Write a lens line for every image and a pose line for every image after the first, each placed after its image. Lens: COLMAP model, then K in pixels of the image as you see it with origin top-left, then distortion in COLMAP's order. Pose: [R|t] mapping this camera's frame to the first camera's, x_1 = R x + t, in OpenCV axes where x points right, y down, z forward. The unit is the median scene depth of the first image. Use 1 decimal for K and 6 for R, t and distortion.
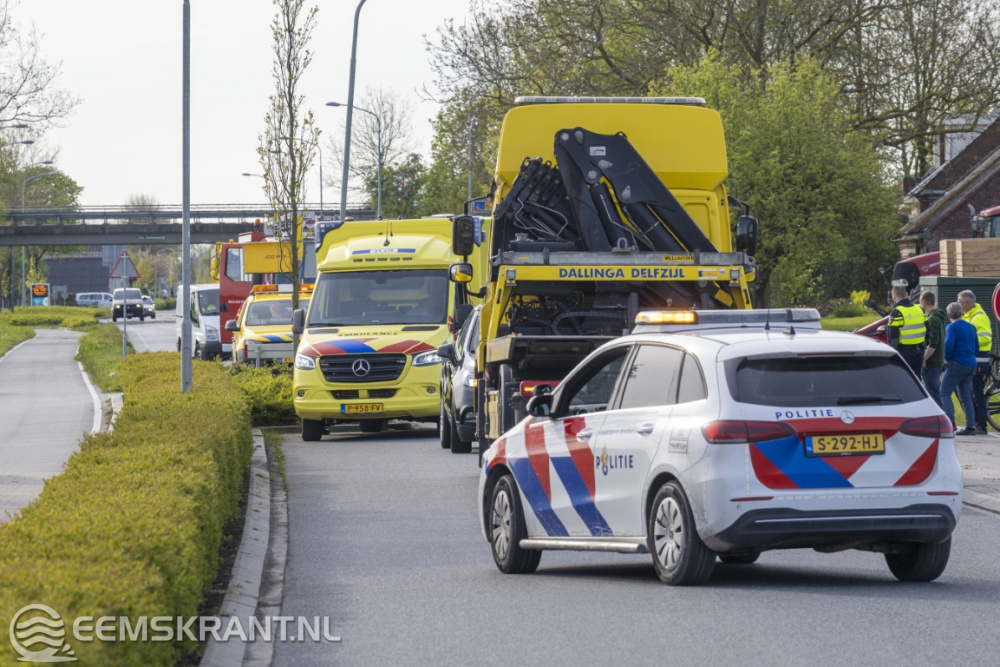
lens RADIAL K [[5238.8, 0, 500.0], [0, 5238.8, 333.5], [0, 0, 1]] dist [0.154929, -0.719499]
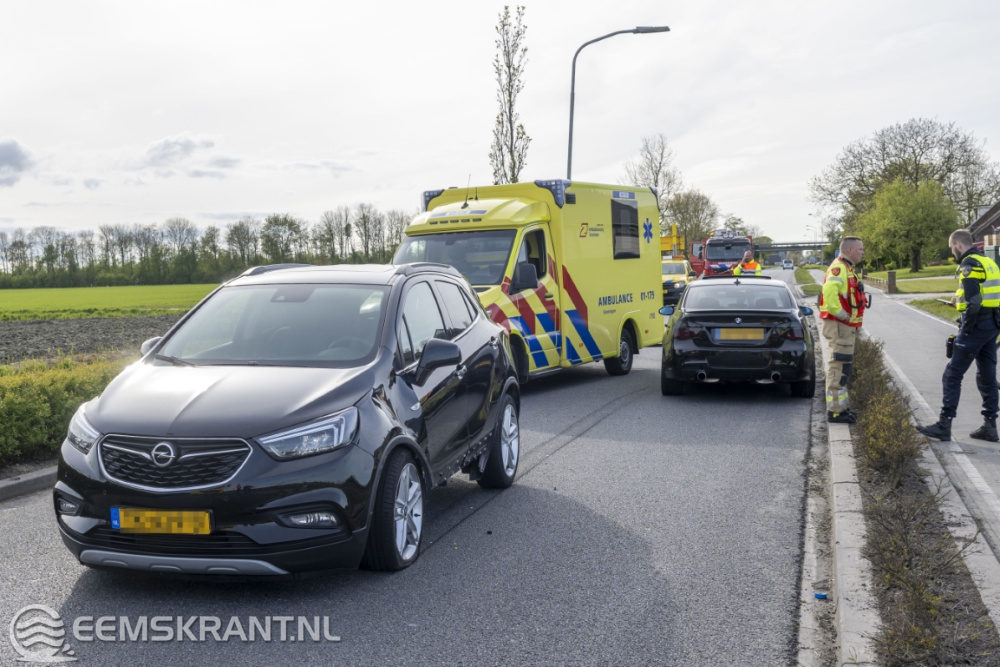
lens RADIAL K [[1043.7, 0, 500.0], [0, 1043.7, 333.5], [0, 0, 1]] dist [-0.015457, -0.007411]
pose [[0.942441, 0.002994, -0.334358, 0.007191], [0.016448, 0.998334, 0.055300, -0.000397], [0.333967, -0.057617, 0.940822, 0.102361]]
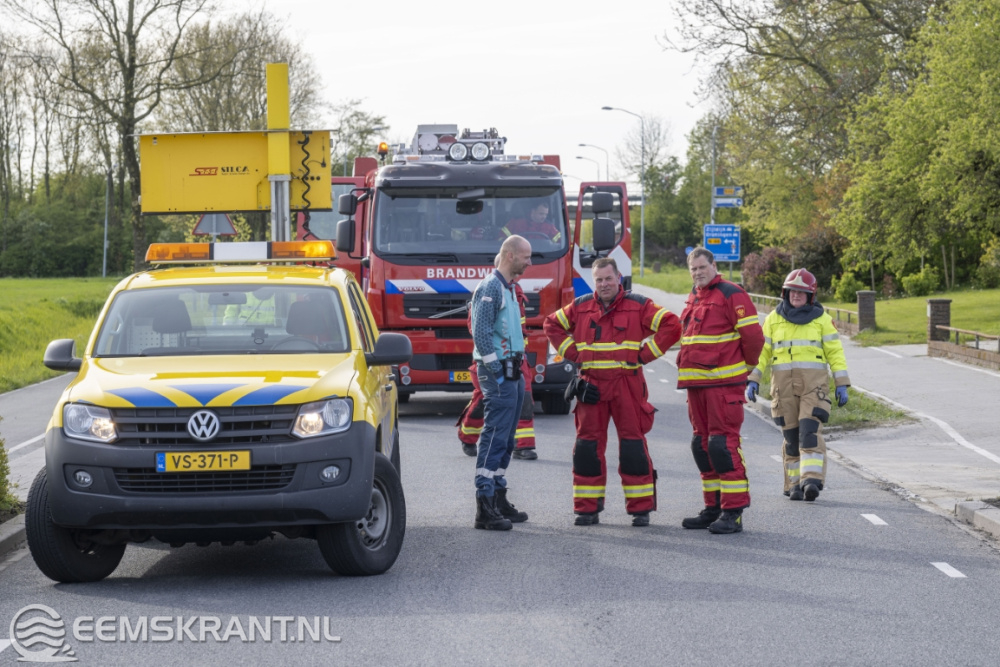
lens RADIAL K [[3177.5, 0, 500.0], [0, 3177.5, 333.5], [0, 0, 1]] dist [-0.050910, -0.045726]
pose [[0.997376, 0.005584, -0.072183, -0.000908], [-0.004325, 0.999836, 0.017581, -0.001242], [0.072269, -0.017222, 0.997236, 0.139808]]
